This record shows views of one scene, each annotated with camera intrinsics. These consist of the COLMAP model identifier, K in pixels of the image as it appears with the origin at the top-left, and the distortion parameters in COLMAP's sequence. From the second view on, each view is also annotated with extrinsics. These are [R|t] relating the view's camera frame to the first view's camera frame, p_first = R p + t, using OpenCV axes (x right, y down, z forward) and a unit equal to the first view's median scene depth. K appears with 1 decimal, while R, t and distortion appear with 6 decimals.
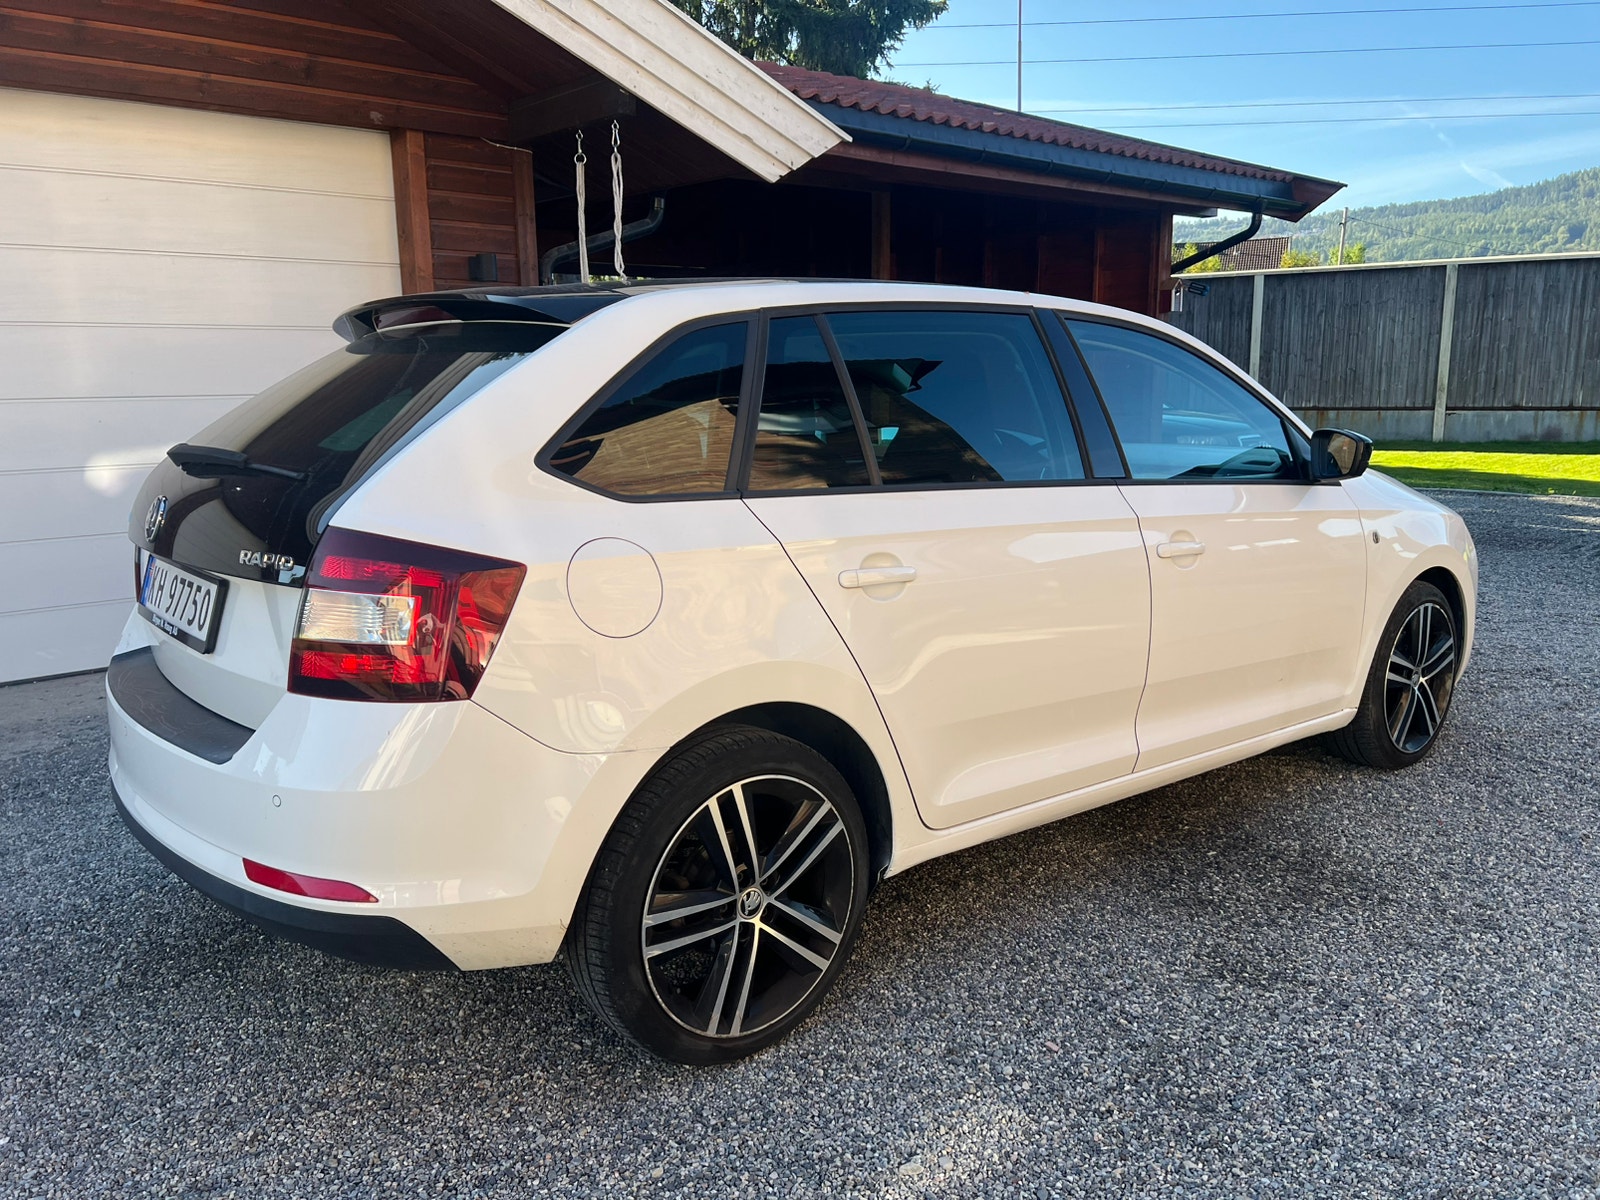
lens RADIAL K [[1194.5, 0, 800.0], [0, 1194.5, 600.0], [0, 0, 1]] dist [0.048363, -0.053597]
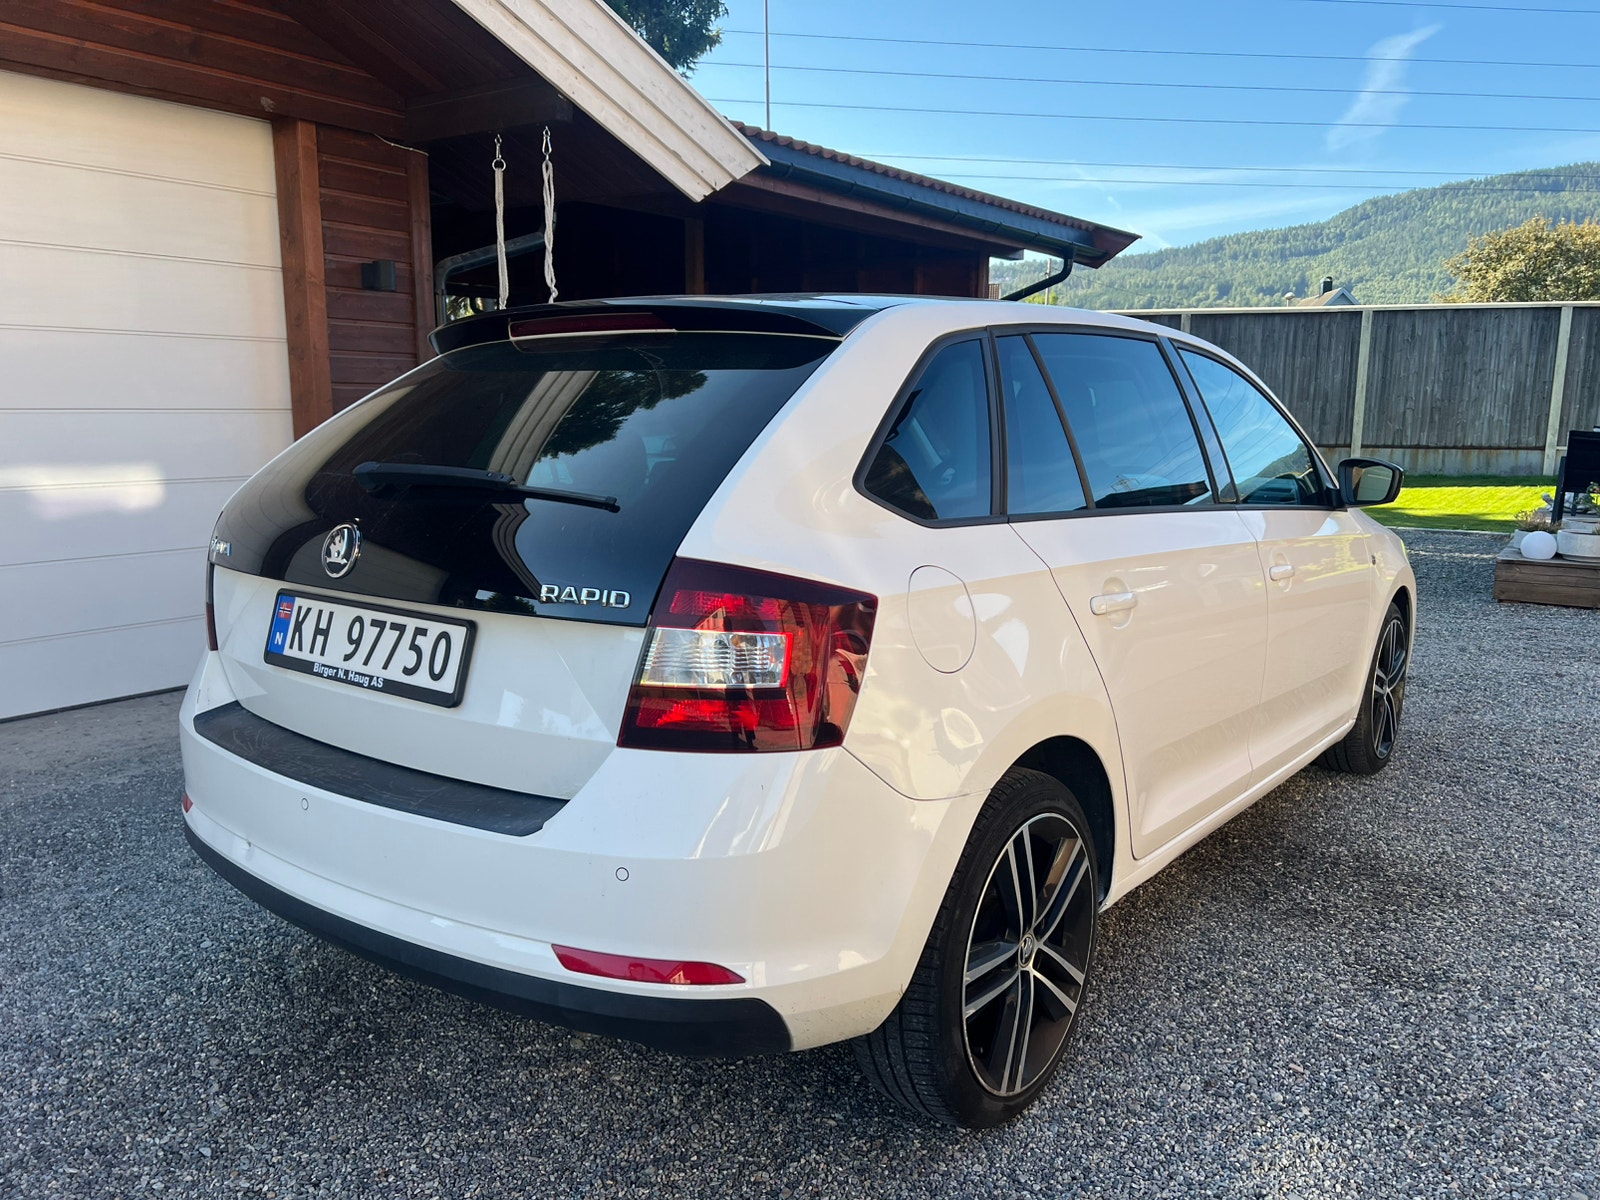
lens RADIAL K [[1194.5, 0, 800.0], [0, 1194.5, 600.0], [0, 0, 1]] dist [0.048363, -0.053597]
pose [[0.973833, -0.017871, 0.226562, -0.264906], [0.023276, 0.999504, -0.021205, -0.004576], [-0.226071, 0.025924, 0.973766, 0.067550]]
